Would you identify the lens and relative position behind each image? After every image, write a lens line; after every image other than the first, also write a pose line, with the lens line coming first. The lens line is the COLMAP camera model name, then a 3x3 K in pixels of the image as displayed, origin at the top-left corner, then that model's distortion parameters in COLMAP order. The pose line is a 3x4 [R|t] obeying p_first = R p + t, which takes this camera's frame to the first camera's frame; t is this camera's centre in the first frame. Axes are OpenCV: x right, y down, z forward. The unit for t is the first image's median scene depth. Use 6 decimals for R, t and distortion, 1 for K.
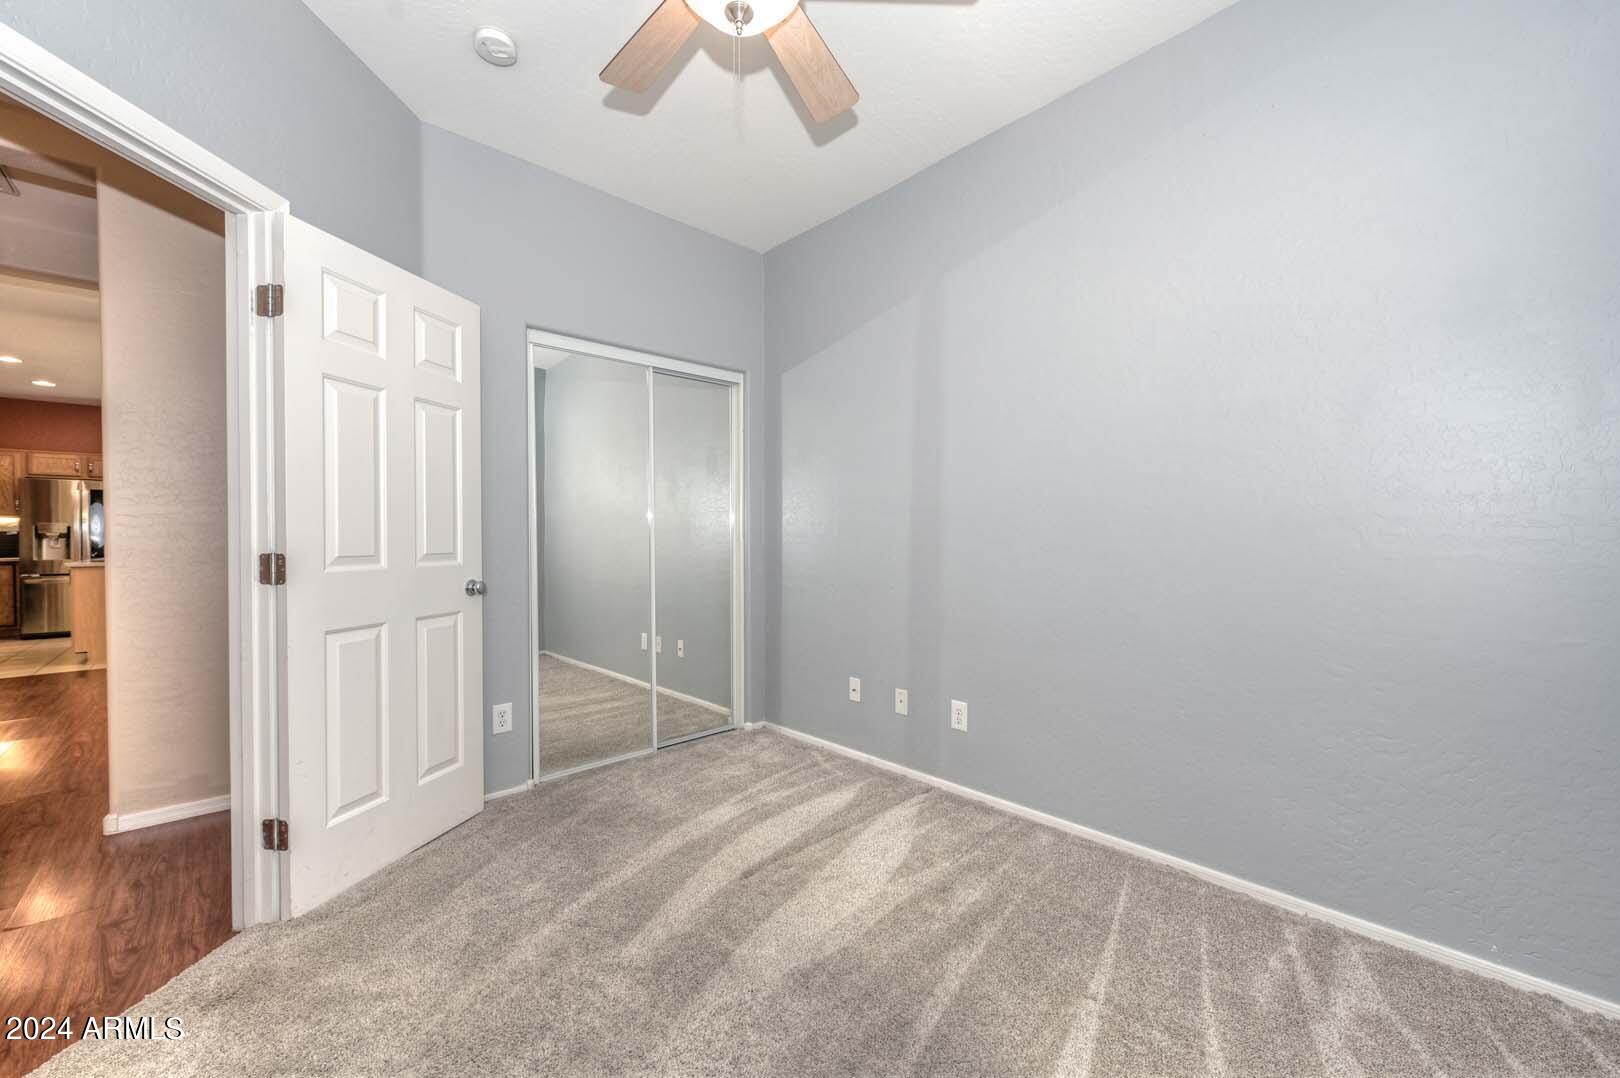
lens RADIAL K [[632.5, 0, 797.0], [0, 632.5, 542.6], [0, 0, 1]] dist [0.003013, -0.000741]
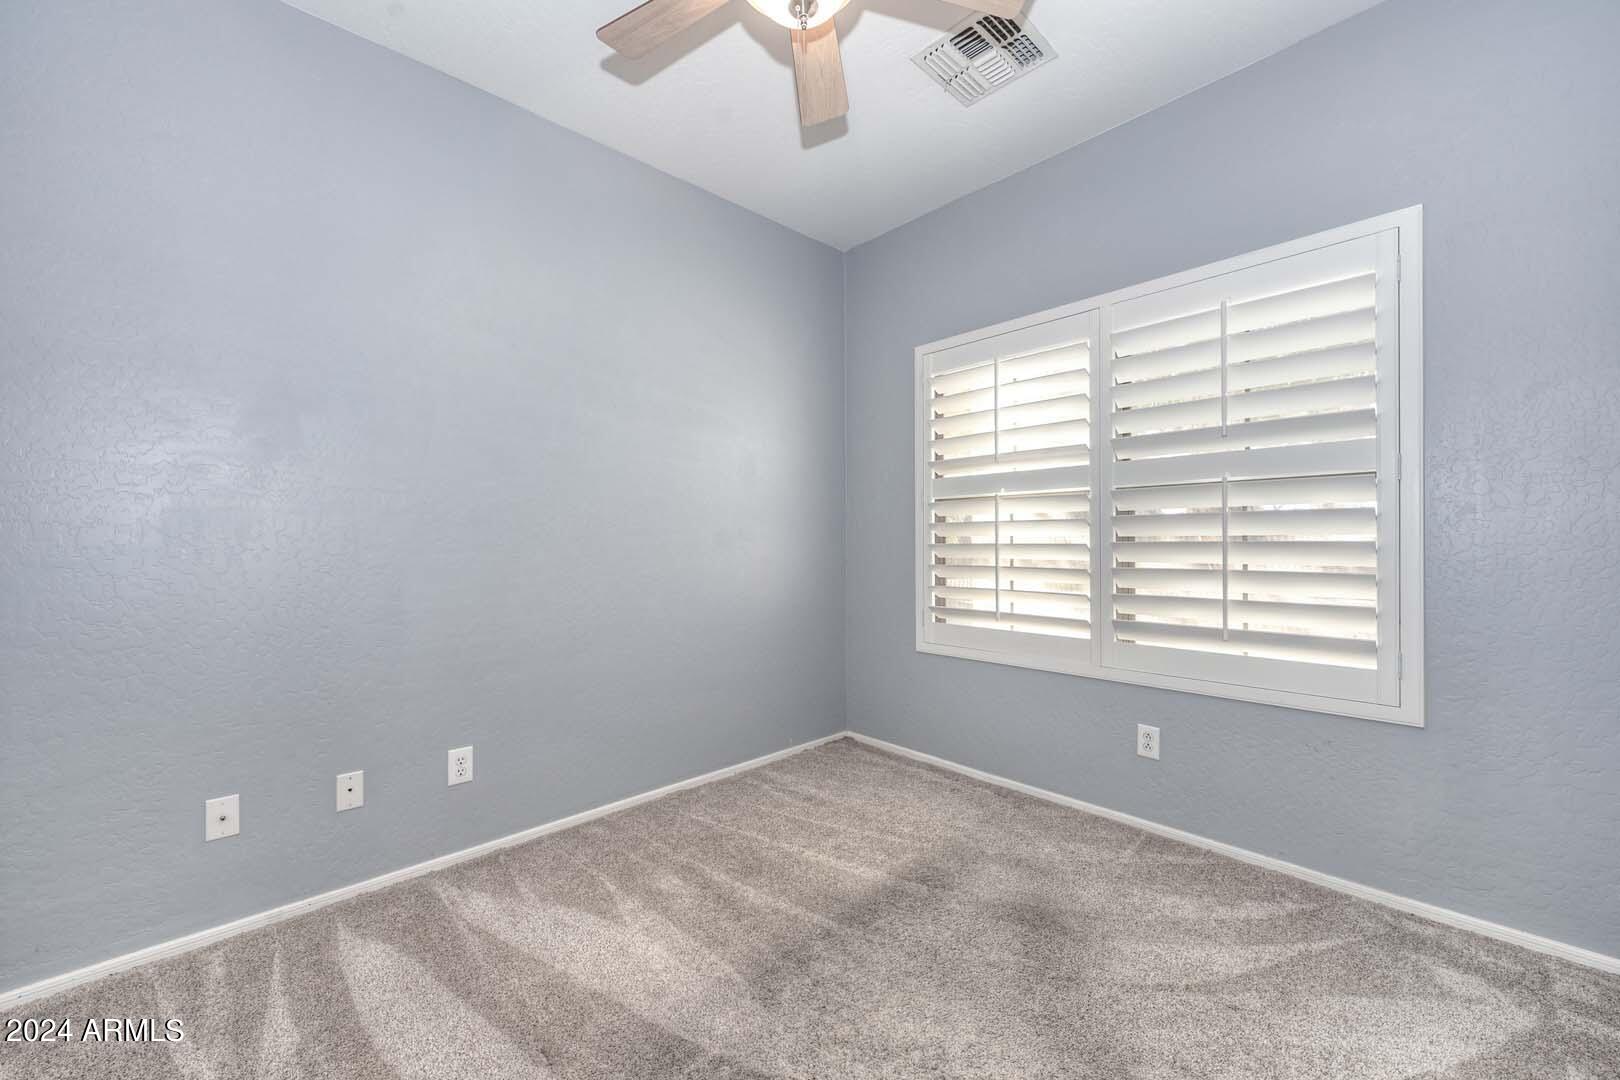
lens RADIAL K [[631.3, 0, 818.7], [0, 631.3, 543.7], [0, 0, 1]] dist [0.003678, -0.001889]
pose [[-0.037867, -0.009566, 0.999237, -0.694668], [0.000948, 0.999953, 0.009609, -0.032214], [-0.999282, 0.001311, -0.037856, 0.659951]]
